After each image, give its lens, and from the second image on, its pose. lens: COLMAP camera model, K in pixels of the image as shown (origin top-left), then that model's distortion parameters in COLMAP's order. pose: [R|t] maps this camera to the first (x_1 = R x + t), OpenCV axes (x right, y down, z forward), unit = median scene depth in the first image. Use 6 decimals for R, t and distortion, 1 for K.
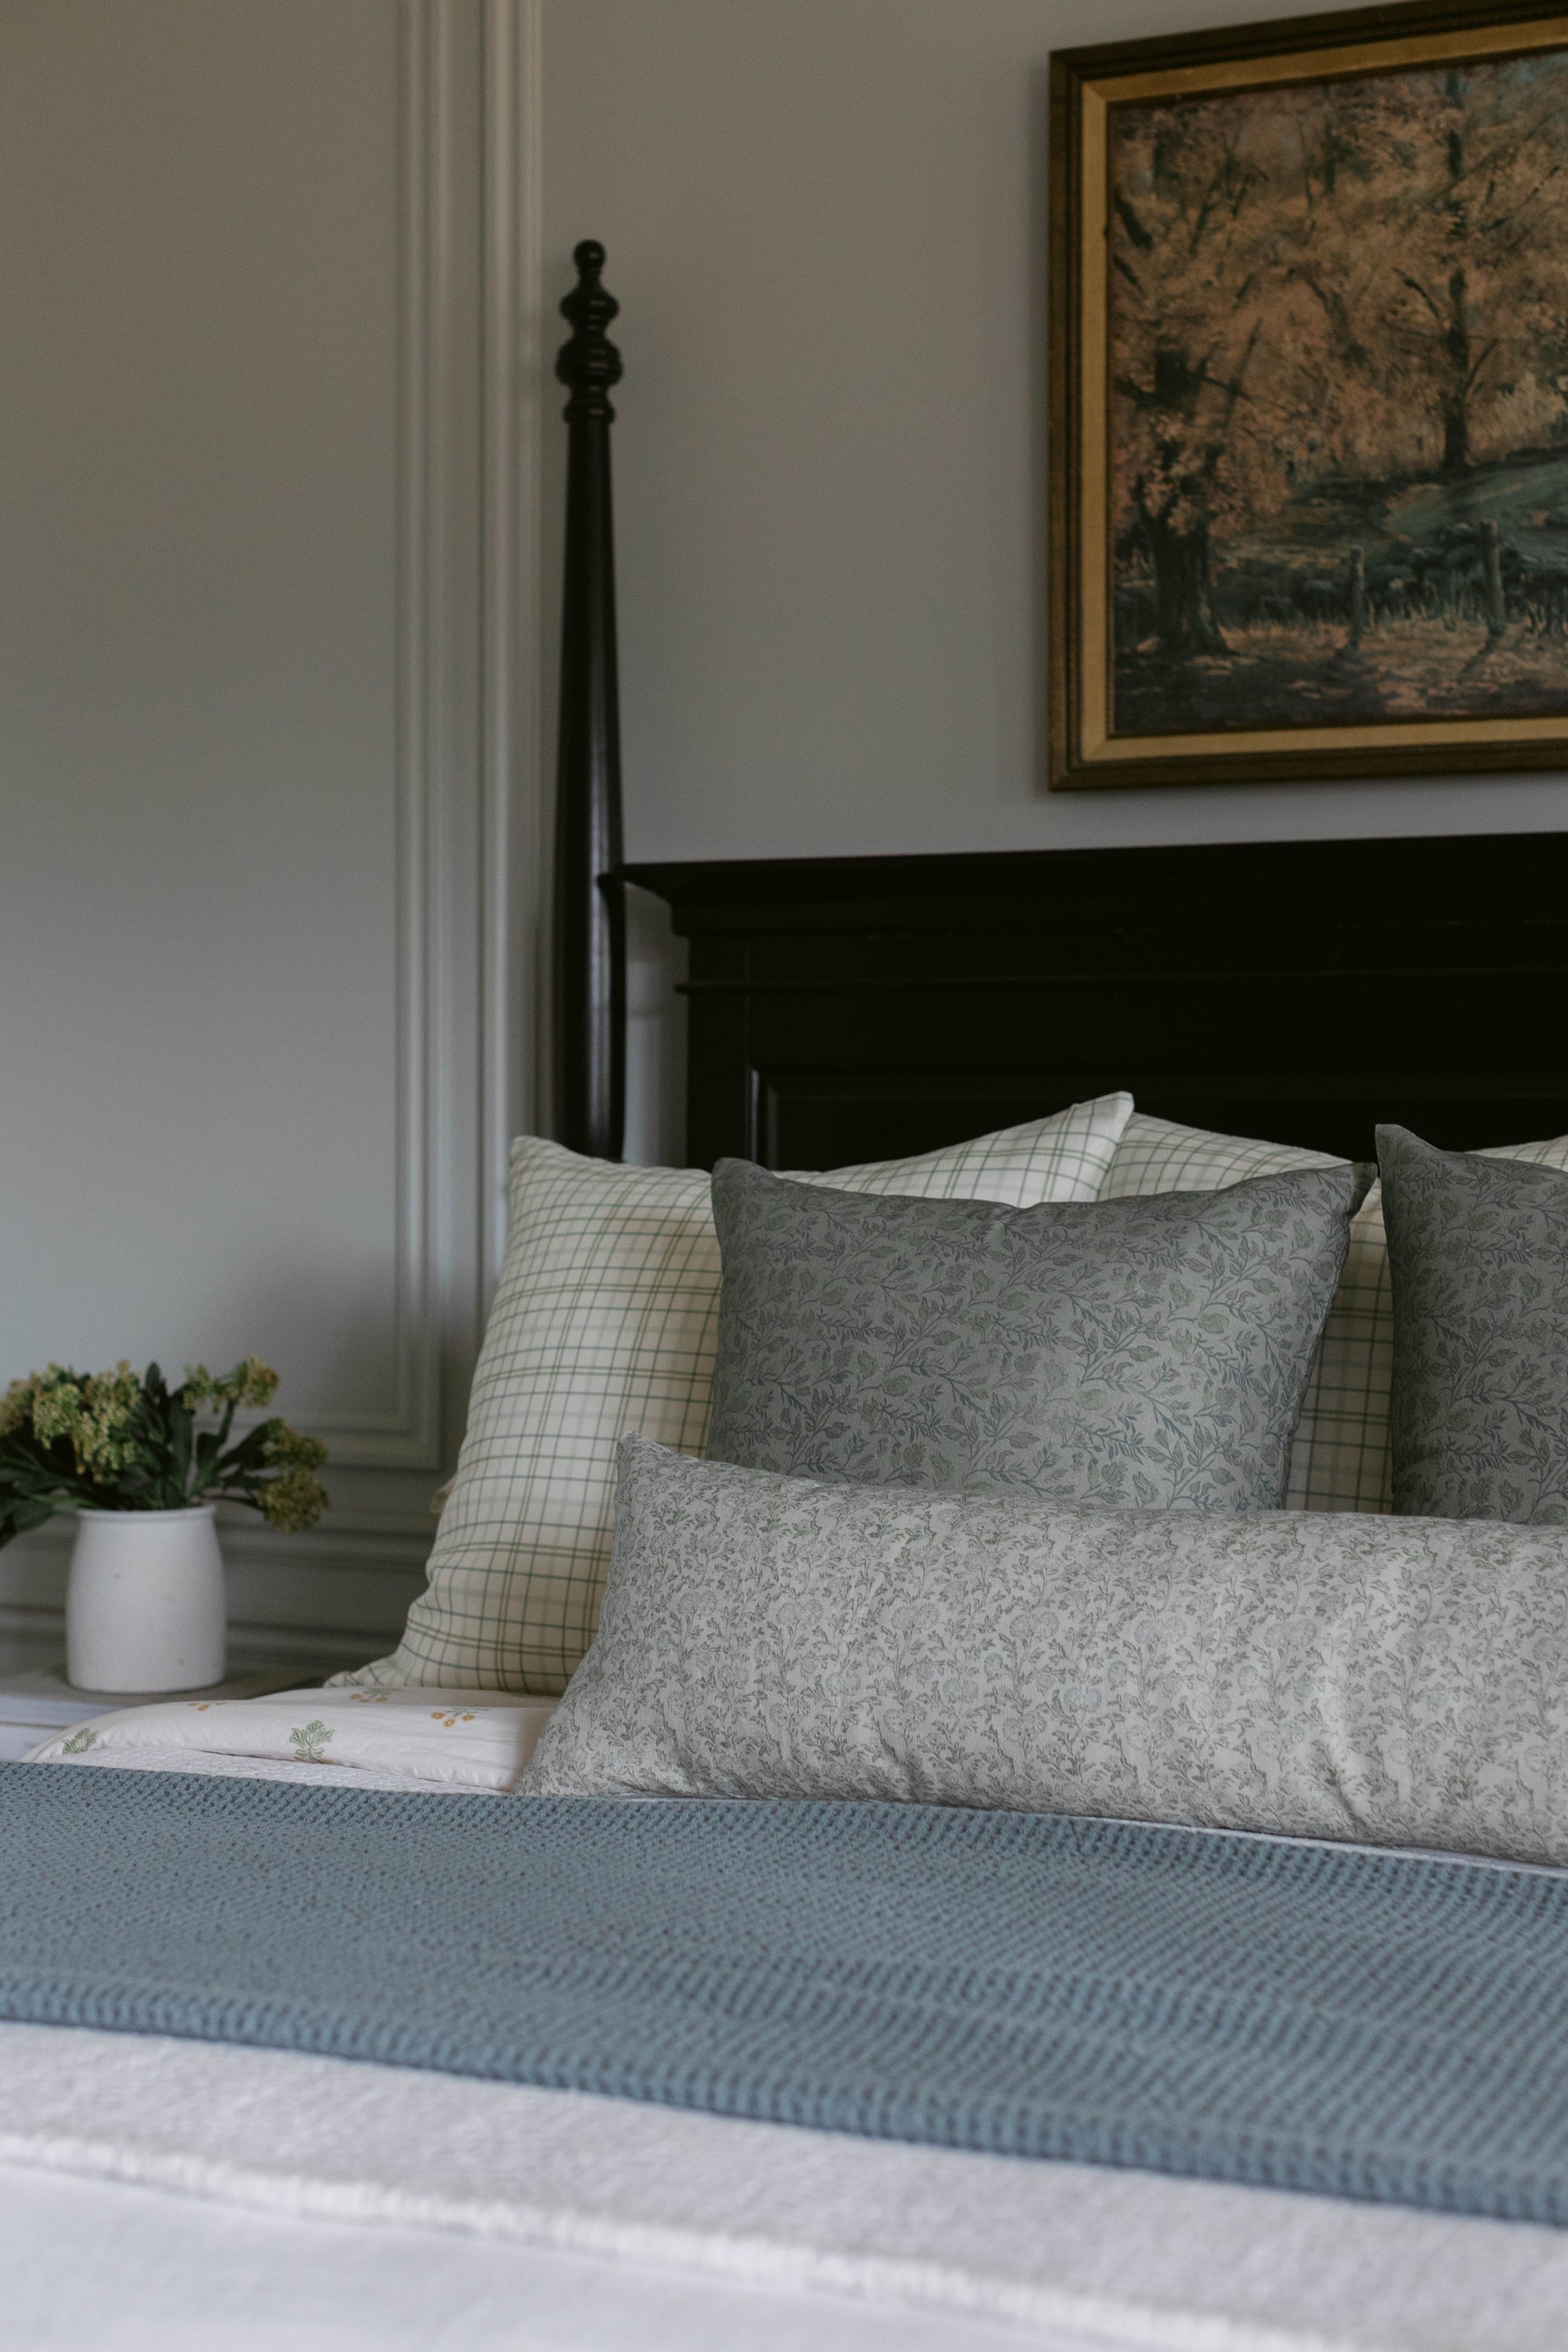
lens RADIAL K [[3391.7, 0, 784.0], [0, 3391.7, 1176.0], [0, 0, 1]] dist [0.021275, -0.036210]
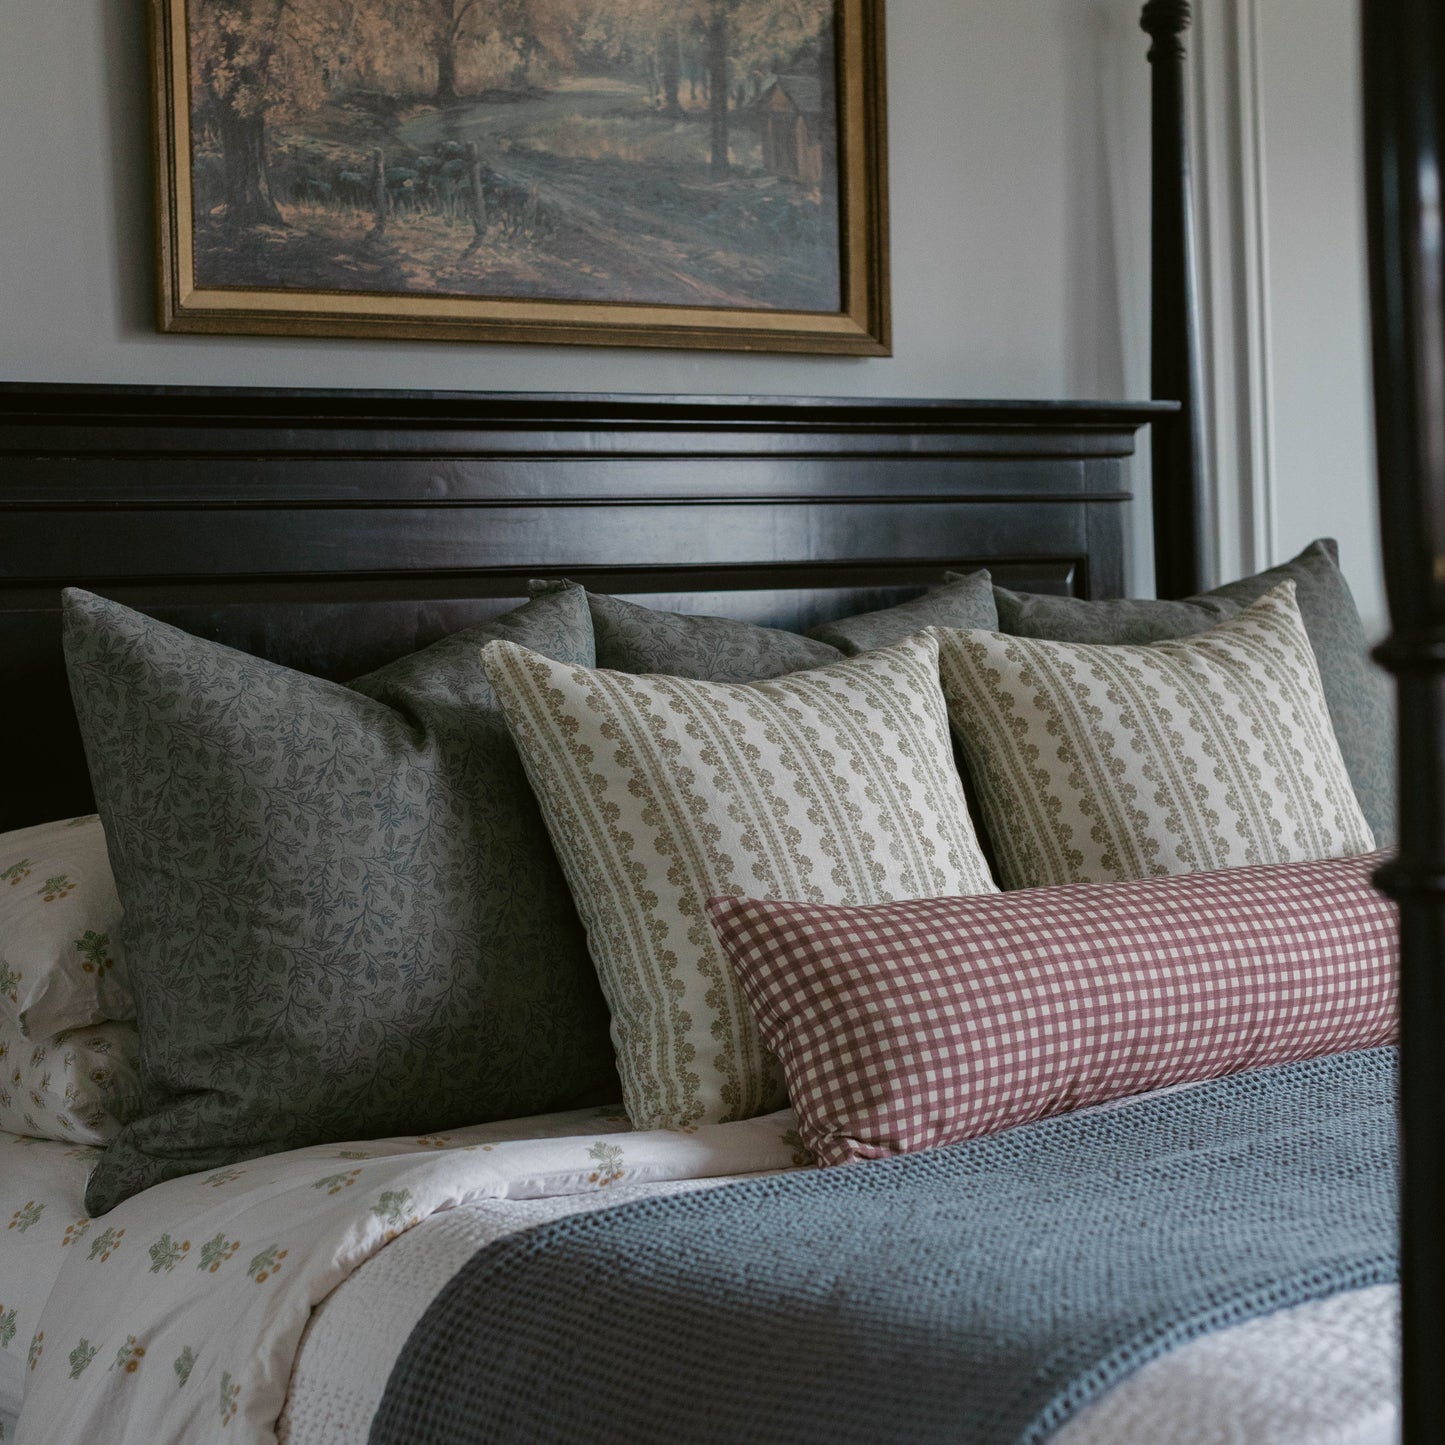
lens RADIAL K [[3269.0, 0, 722.5], [0, 3269.0, 722.5], [0, 0, 1]] dist [-0.022718, 0.421465]
pose [[0.469151, -0.043495, 0.882046, -0.823229], [0.050568, 0.998471, 0.022340, -0.001015], [-0.881669, 0.034123, 0.470633, 0.357255]]
